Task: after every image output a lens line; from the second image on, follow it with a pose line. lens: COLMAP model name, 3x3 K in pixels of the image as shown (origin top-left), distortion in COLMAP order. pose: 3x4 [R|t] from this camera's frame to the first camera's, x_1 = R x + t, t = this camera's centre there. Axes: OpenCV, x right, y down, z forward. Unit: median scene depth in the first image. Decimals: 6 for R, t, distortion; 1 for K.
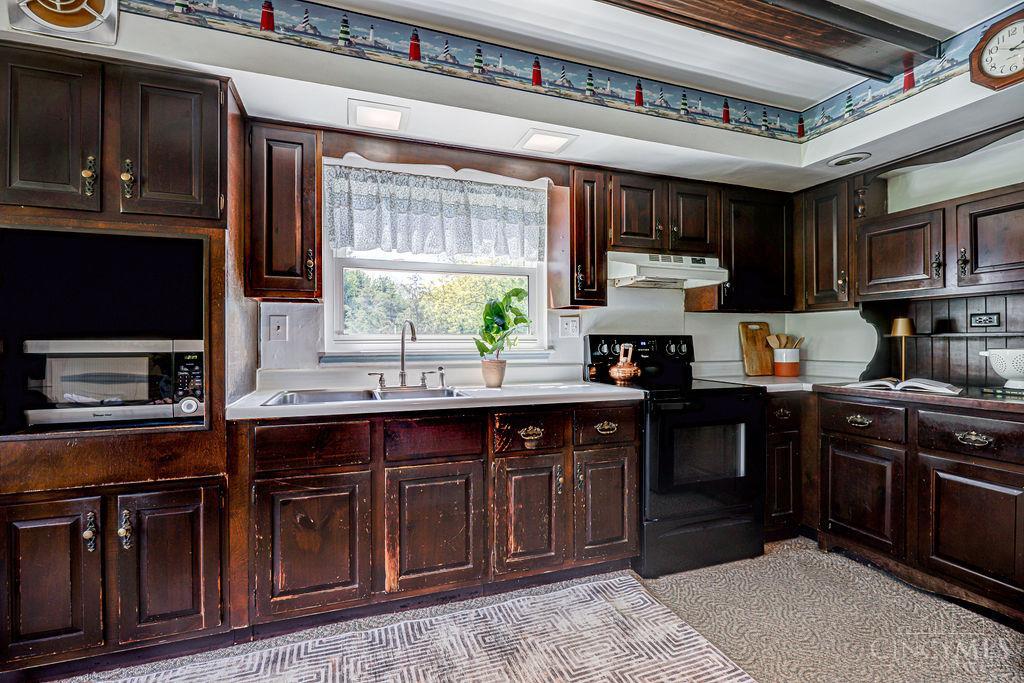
lens RADIAL K [[476.1, 0, 537.9], [0, 476.1, 338.9], [0, 0, 1]] dist [0.000405, -0.001035]
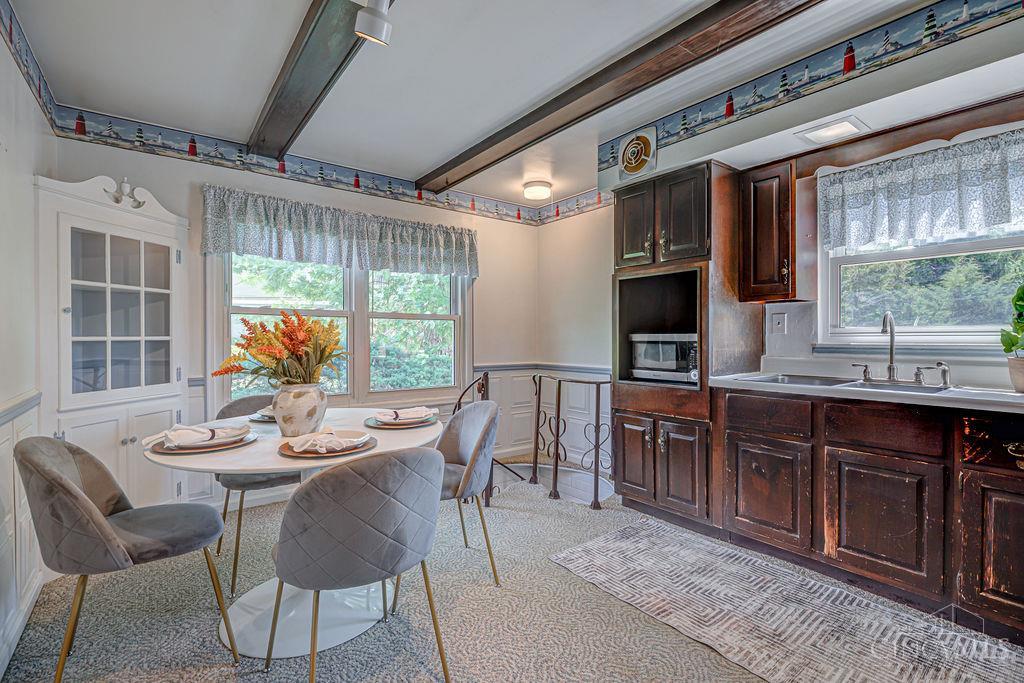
lens RADIAL K [[476.1, 0, 512.0], [0, 476.1, 335.6], [0, 0, 1]] dist [0.000405, -0.001035]
pose [[0.298054, 0.000599, -0.954549, 0.540136], [0.007356, 0.999969, 0.002924, -0.000323], [0.954521, -0.007894, 0.298040, -0.048530]]
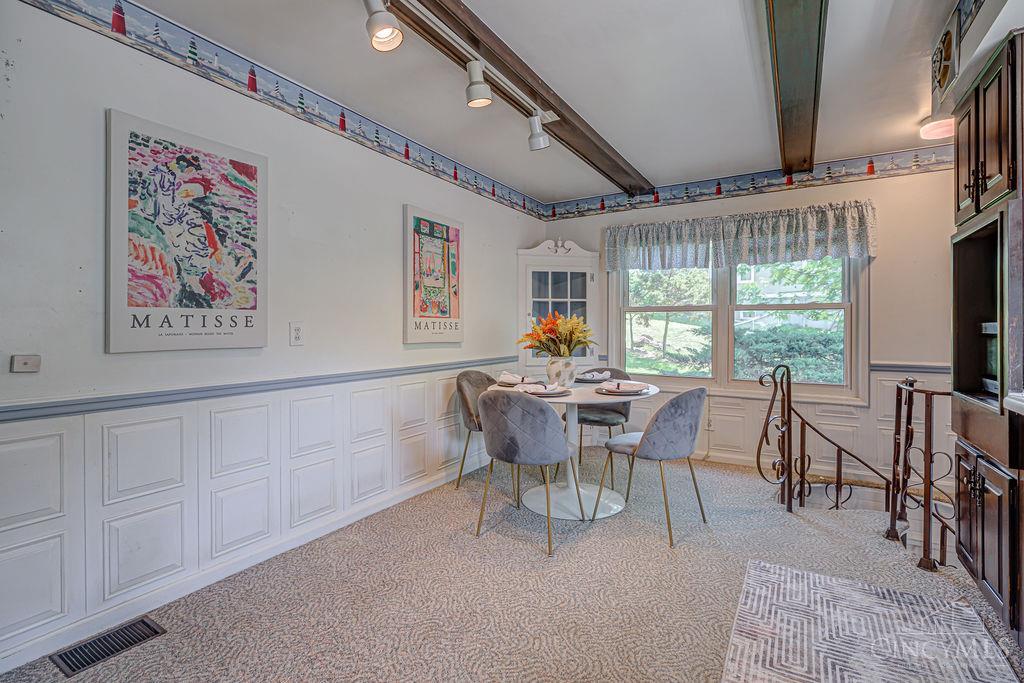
lens RADIAL K [[476.1, 0, 514.0], [0, 476.1, 332.6], [0, 0, 1]] dist [0.000405, -0.001035]
pose [[-0.784327, 0.005362, -0.620325, 0.574114], [0.006013, 0.999981, 0.001040, 0.016168], [0.620319, -0.002914, -0.784344, 0.938404]]
